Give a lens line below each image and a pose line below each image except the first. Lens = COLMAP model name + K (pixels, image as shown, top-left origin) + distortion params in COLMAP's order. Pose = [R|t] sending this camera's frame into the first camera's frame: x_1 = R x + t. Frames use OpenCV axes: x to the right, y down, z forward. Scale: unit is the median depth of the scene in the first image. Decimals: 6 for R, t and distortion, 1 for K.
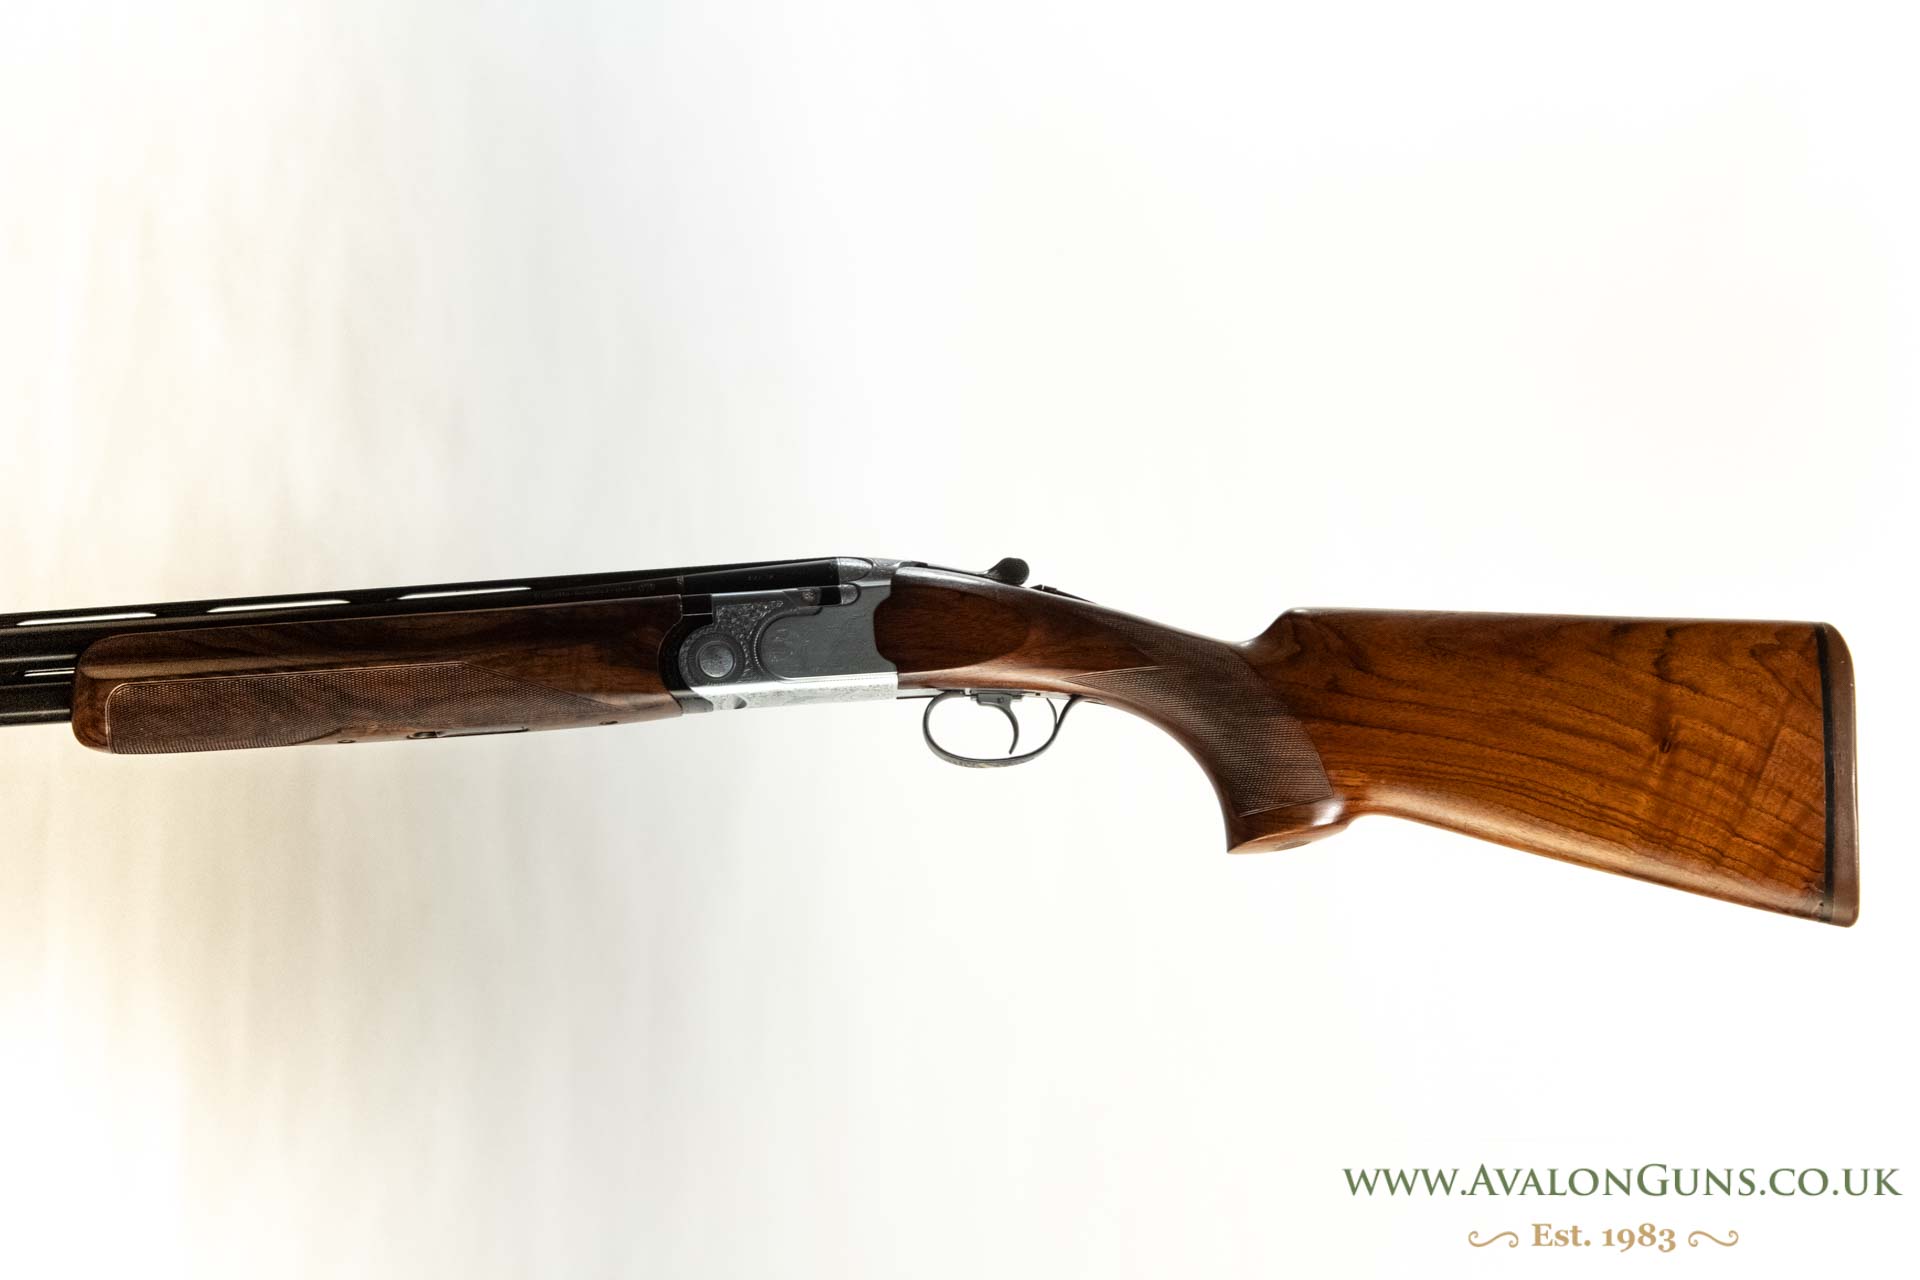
lens RADIAL K [[4624.6, 0, 956.4], [0, 4624.6, 640.4], [0, 0, 1]] dist [0.085654, 0.000000]
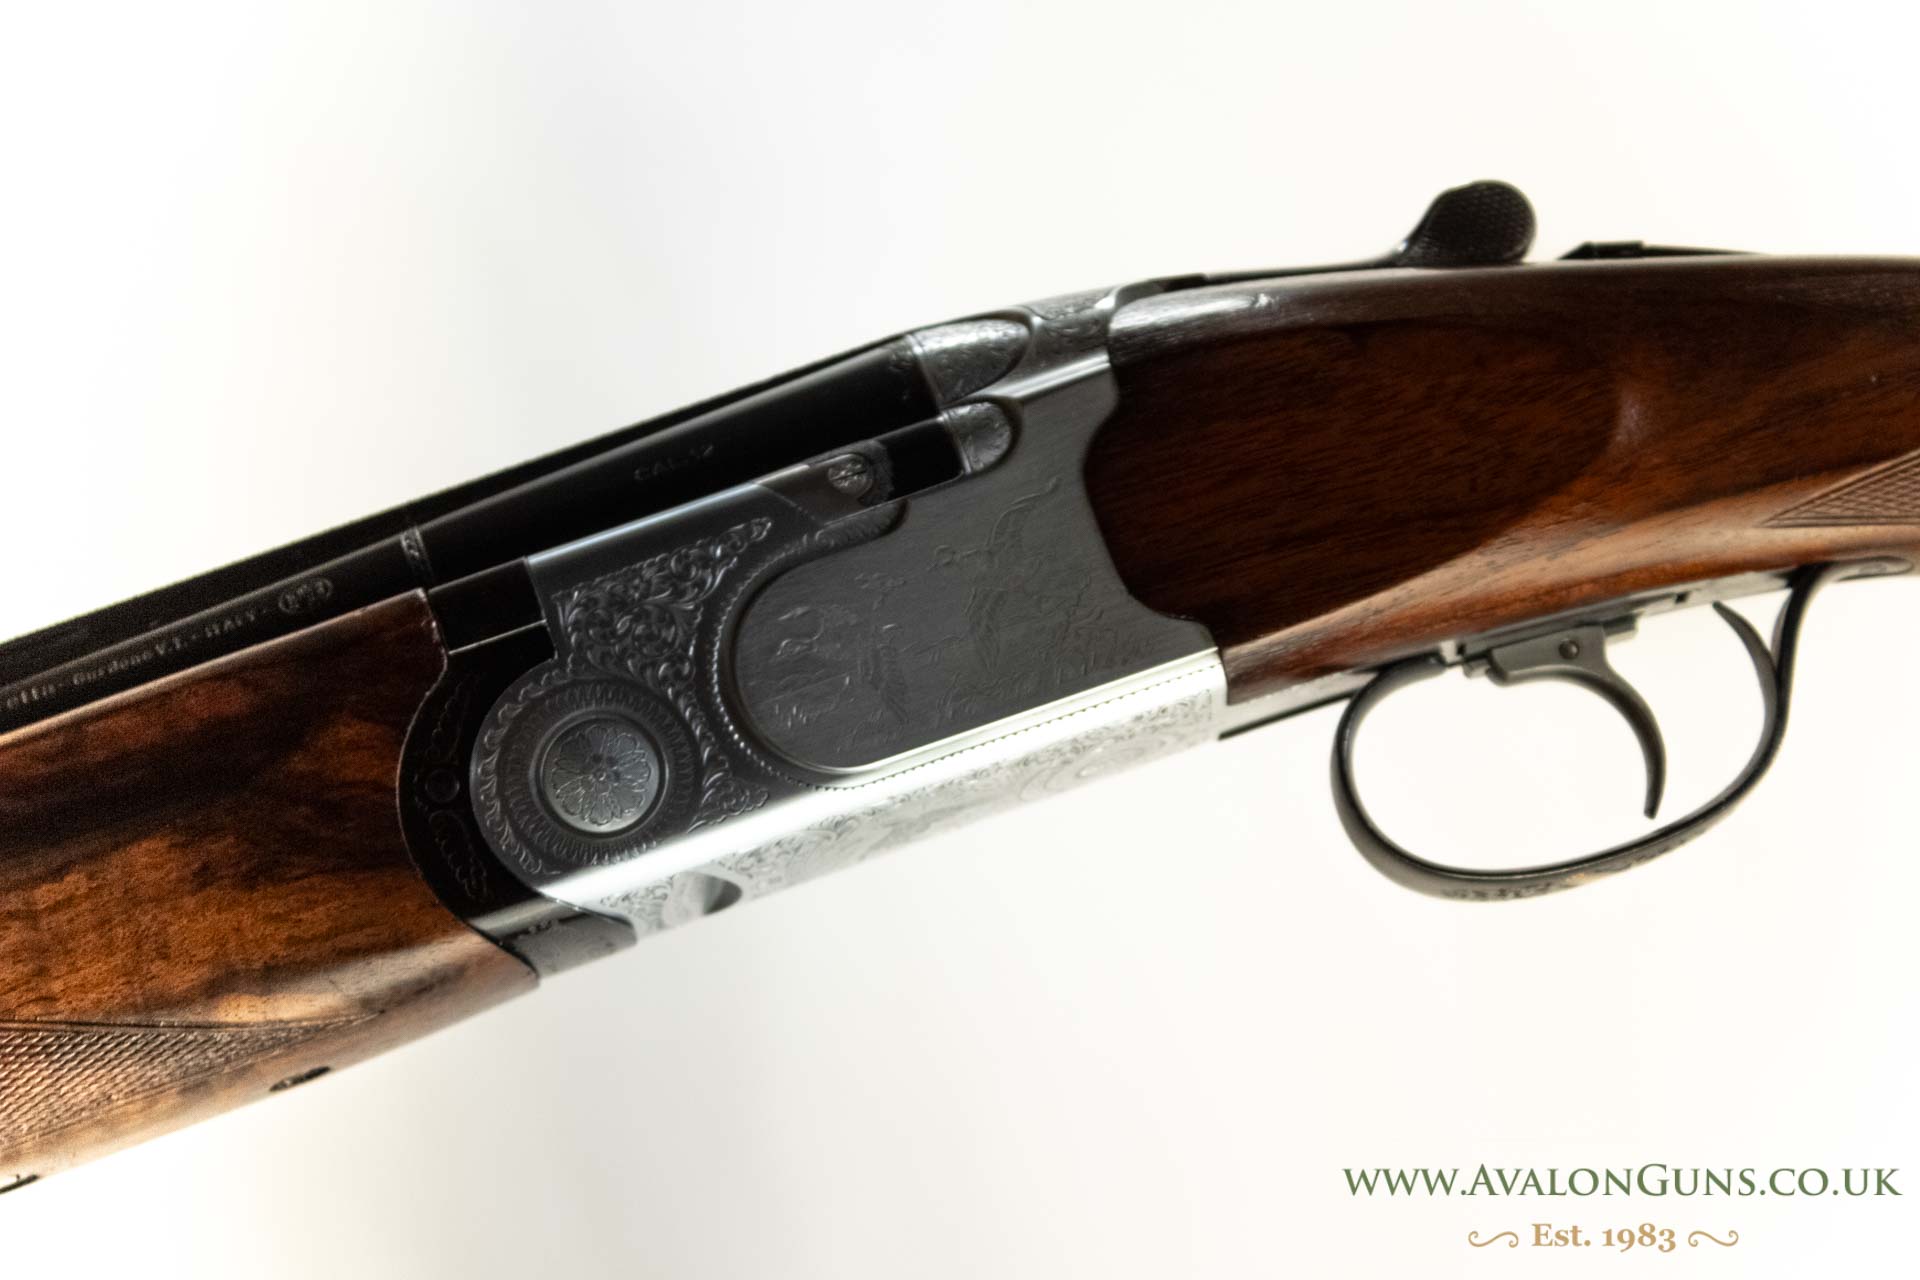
lens RADIAL K [[4624.6, 0, 965.6], [0, 4624.6, 638.7], [0, 0, 1]] dist [0.085654, 0.000000]
pose [[0.964158, -0.263154, 0.033900, -0.037481], [0.263556, 0.964612, -0.007910, 0.004464], [-0.030619, 0.016561, 0.999394, 0.708888]]
